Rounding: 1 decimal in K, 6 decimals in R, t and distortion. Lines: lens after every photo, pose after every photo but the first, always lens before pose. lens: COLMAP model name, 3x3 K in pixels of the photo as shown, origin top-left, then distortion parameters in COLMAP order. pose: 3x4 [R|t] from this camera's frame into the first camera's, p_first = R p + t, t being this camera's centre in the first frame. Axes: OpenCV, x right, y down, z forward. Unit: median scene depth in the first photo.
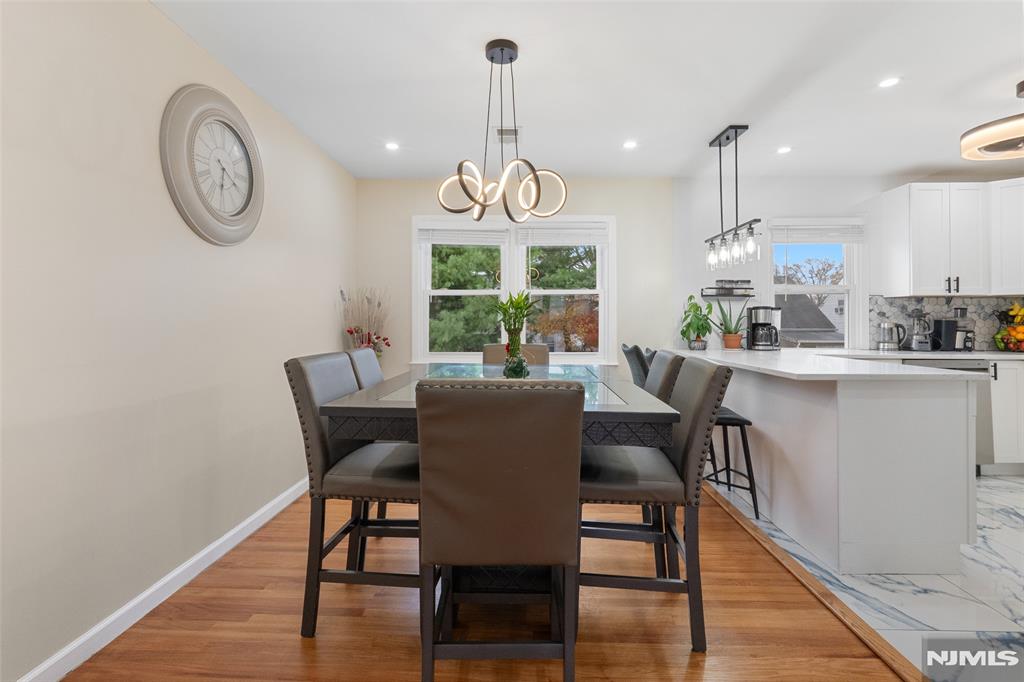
lens RADIAL K [[476.3, 0, 507.9], [0, 476.3, 334.3], [0, 0, 1]] dist [-0.008603, 0.001859]
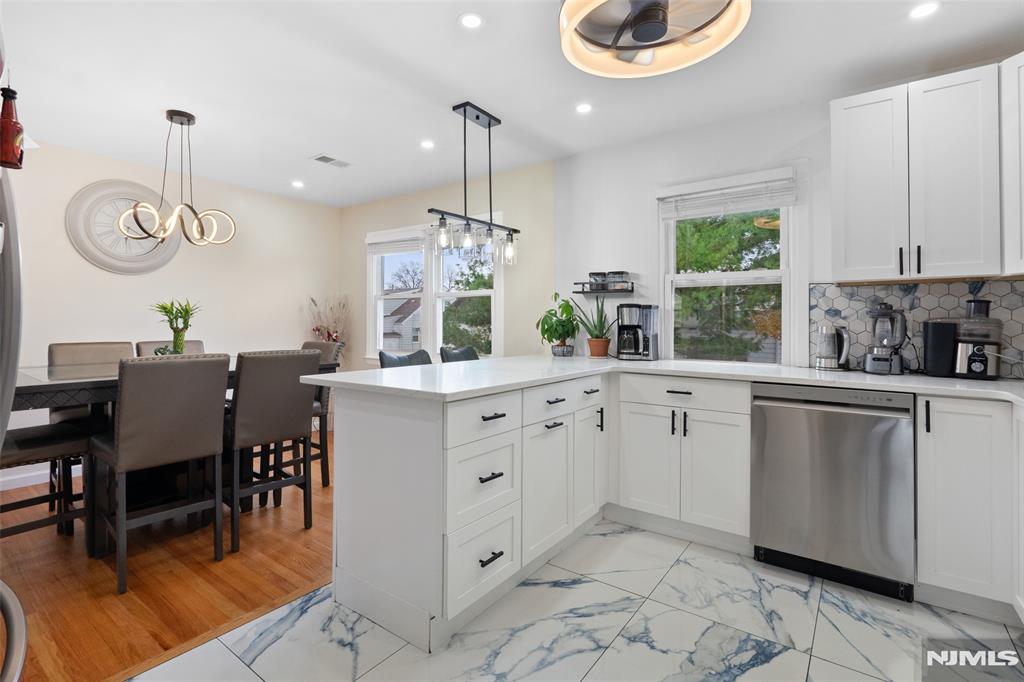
lens RADIAL K [[476.3, 0, 505.5], [0, 476.3, 331.3], [0, 0, 1]] dist [-0.008603, 0.001859]
pose [[0.823811, 0.013978, -0.566692, 0.826825], [-0.020202, 0.999785, -0.004708, -0.006029], [0.566504, 0.015327, 0.823916, 0.240388]]
